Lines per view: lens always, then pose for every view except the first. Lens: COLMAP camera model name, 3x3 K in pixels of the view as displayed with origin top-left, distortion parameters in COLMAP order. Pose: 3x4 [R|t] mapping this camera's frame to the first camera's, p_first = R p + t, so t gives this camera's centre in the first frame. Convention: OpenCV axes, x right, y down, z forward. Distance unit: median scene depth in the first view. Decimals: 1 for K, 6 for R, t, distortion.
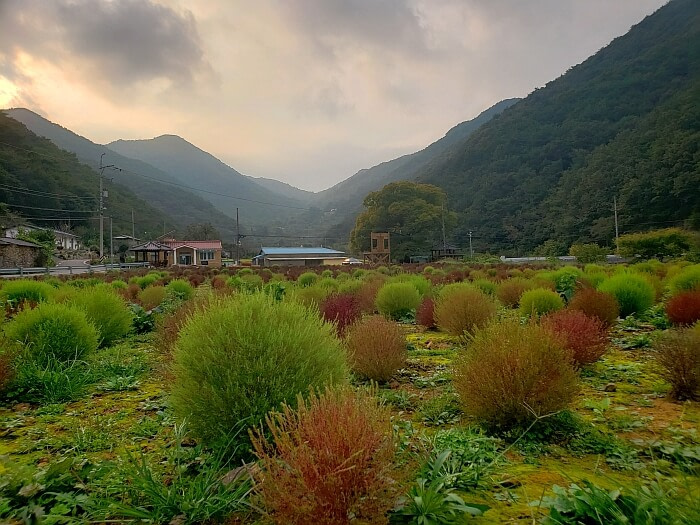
lens RADIAL K [[544.8, 0, 347.6], [0, 544.8, 262.0], [0, 0, 1]] dist [0.055692, -0.058863]
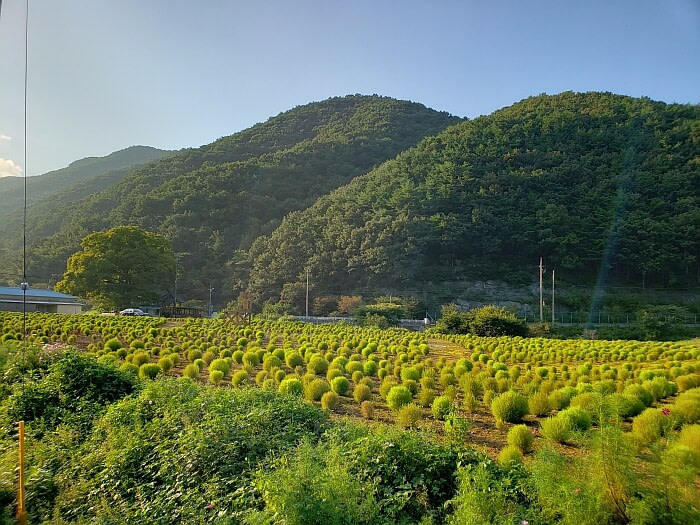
lens RADIAL K [[544.8, 0, 350.0], [0, 544.8, 266.6], [0, 0, 1]] dist [0.055692, -0.058863]
pose [[0.763323, 0.111733, 0.636281, -0.178783], [-0.060883, 0.992988, -0.101333, -0.003554], [-0.643142, 0.038611, 0.764773, 0.013438]]
